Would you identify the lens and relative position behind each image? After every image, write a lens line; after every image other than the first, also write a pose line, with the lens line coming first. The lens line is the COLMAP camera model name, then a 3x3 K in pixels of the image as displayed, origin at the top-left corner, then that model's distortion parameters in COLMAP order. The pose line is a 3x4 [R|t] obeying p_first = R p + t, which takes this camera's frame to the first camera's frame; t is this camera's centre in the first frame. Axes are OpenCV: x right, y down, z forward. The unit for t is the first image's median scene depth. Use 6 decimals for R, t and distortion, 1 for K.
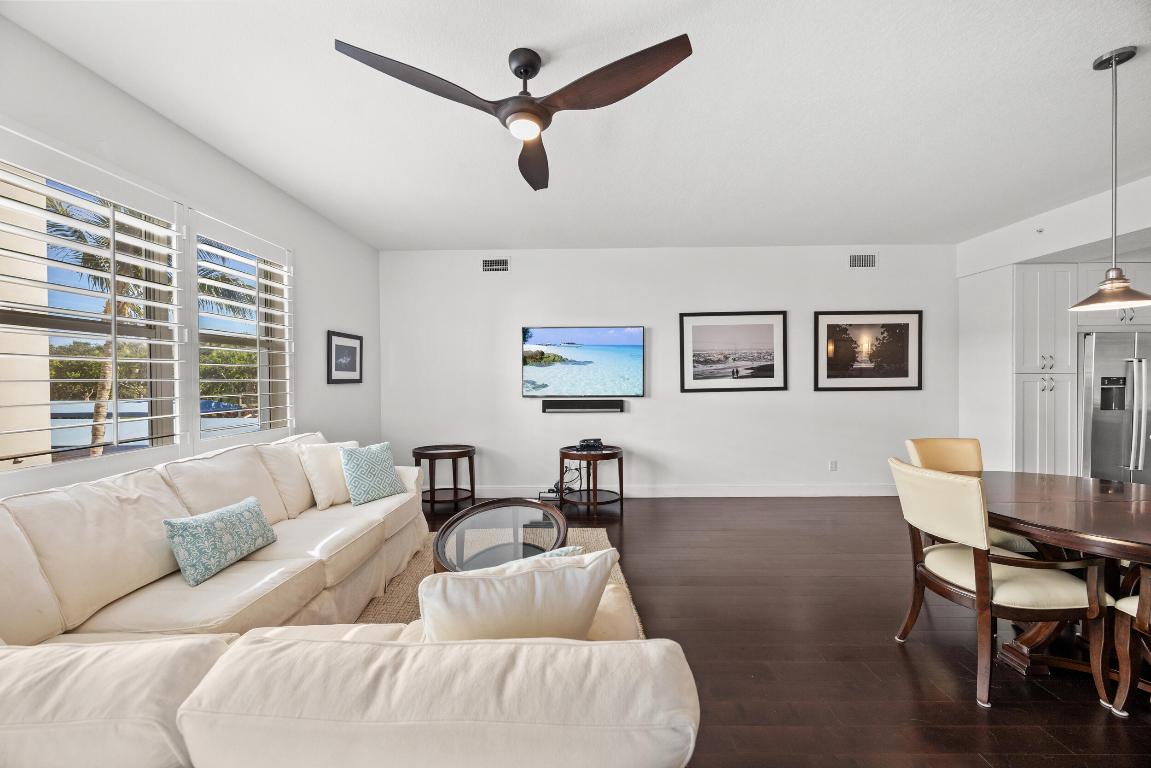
lens RADIAL K [[436.9, 0, 575.5], [0, 436.9, 384.0], [0, 0, 1]] dist [-0.002157, 0.000281]
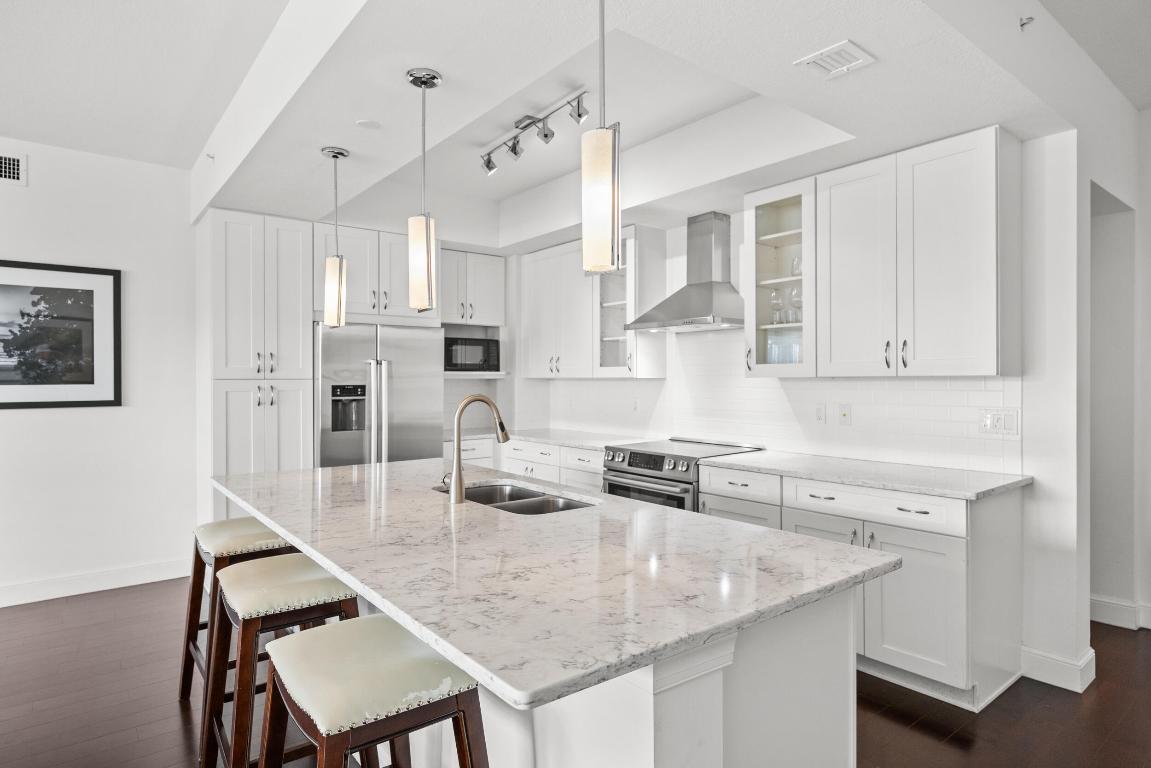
lens RADIAL K [[639.1, 0, 576.4], [0, 639.1, 382.2], [0, 0, 1]] dist [-0.002836, 0.000400]
pose [[0.774110, 0.003911, 0.633038, 0.732526], [0.003477, 0.999940, -0.010430, -0.007200], [-0.633041, 0.010276, 0.774050, -0.051263]]
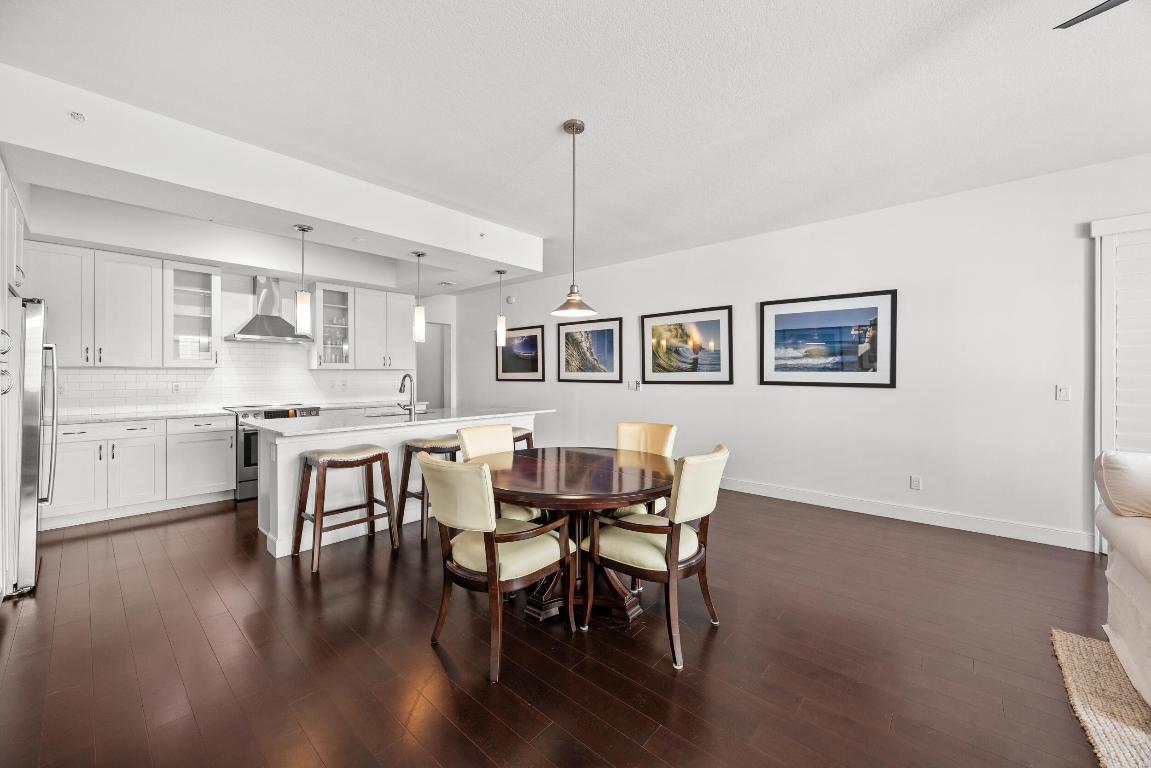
lens RADIAL K [[439.0, 0, 576.5], [0, 439.0, 373.6], [0, 0, 1]] dist [-0.002982, -0.000149]
pose [[-0.756175, 0.010663, 0.654283, 0.155835], [0.014078, 0.999901, -0.000025, 0.001528], [-0.654218, 0.009193, -0.756250, 0.828187]]
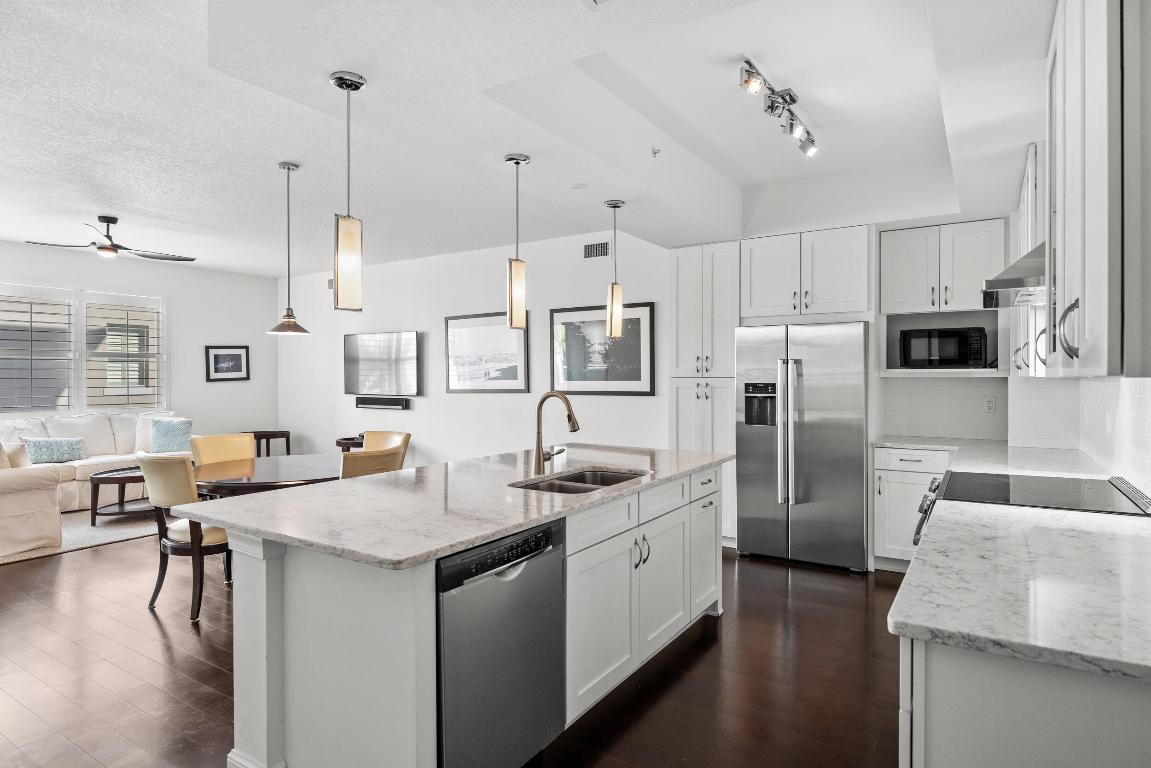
lens RADIAL K [[639.1, 0, 576.4], [0, 639.1, 382.2], [0, 0, 1]] dist [-0.002836, 0.000400]
pose [[0.847781, 0.012323, -0.530203, 1.340059], [-0.013097, 0.999912, 0.002299, -0.013712], [0.530185, 0.004995, 0.847868, -0.133671]]
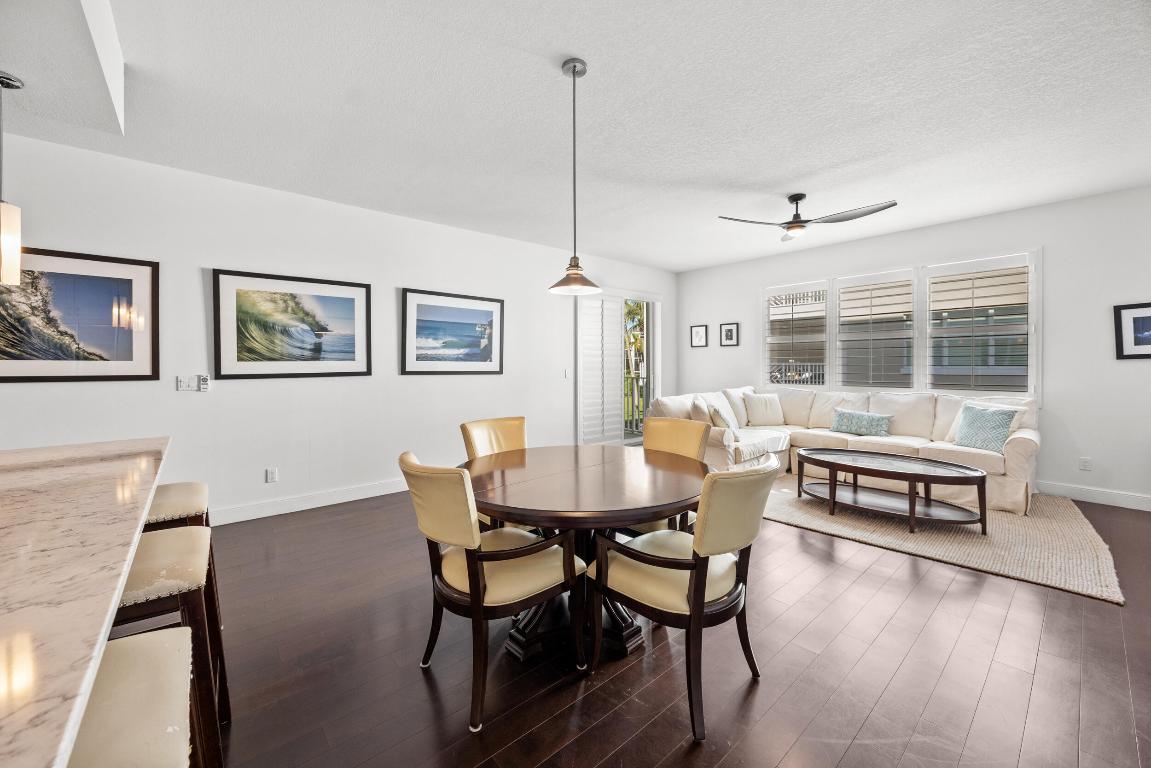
lens RADIAL K [[442.8, 0, 579.0], [0, 442.8, 367.5], [0, 0, 1]] dist [-0.002955, -0.000355]
pose [[-0.746810, 0.017551, -0.664805, 0.827378], [0.002582, 0.999721, 0.023493, -0.004473], [0.665032, 0.015828, -0.746647, 0.769406]]
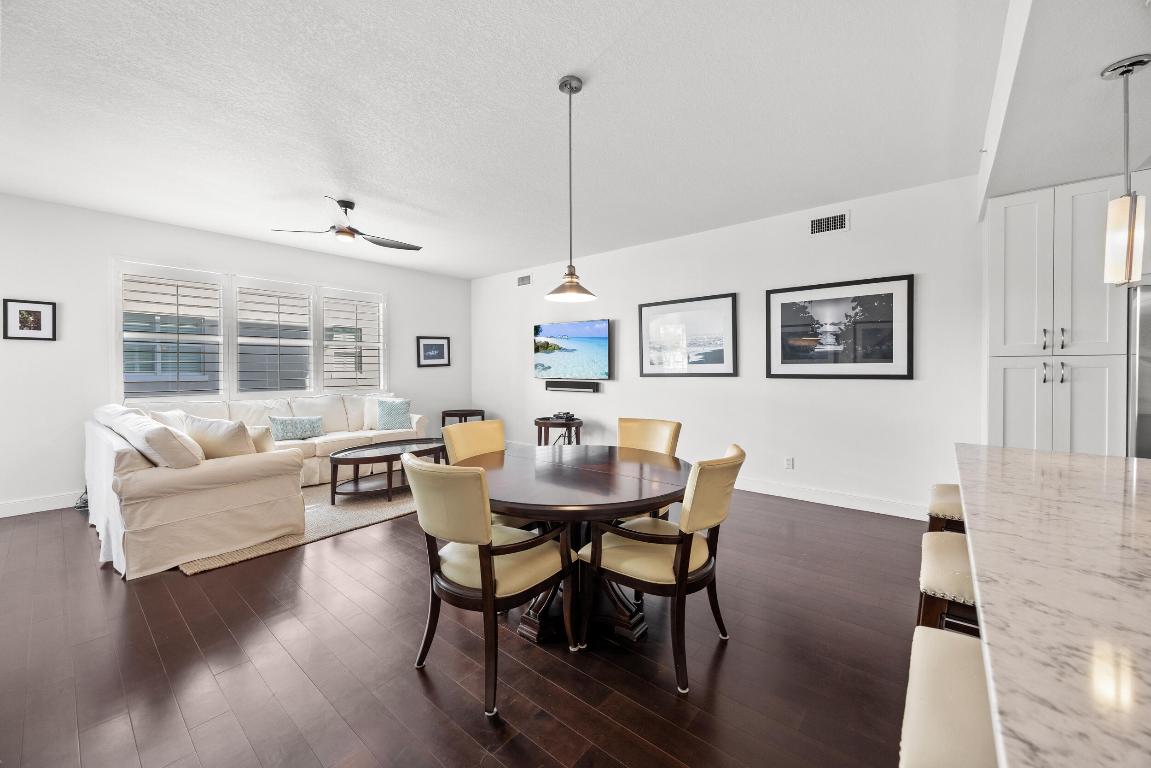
lens RADIAL K [[439.0, 0, 576.5], [0, 439.0, 373.6], [0, 0, 1]] dist [-0.002982, -0.000149]
pose [[0.777158, 0.014912, -0.629129, 0.828044], [-0.012600, 0.999888, 0.008136, 0.004914], [0.629180, 0.001604, 0.777258, 0.042151]]
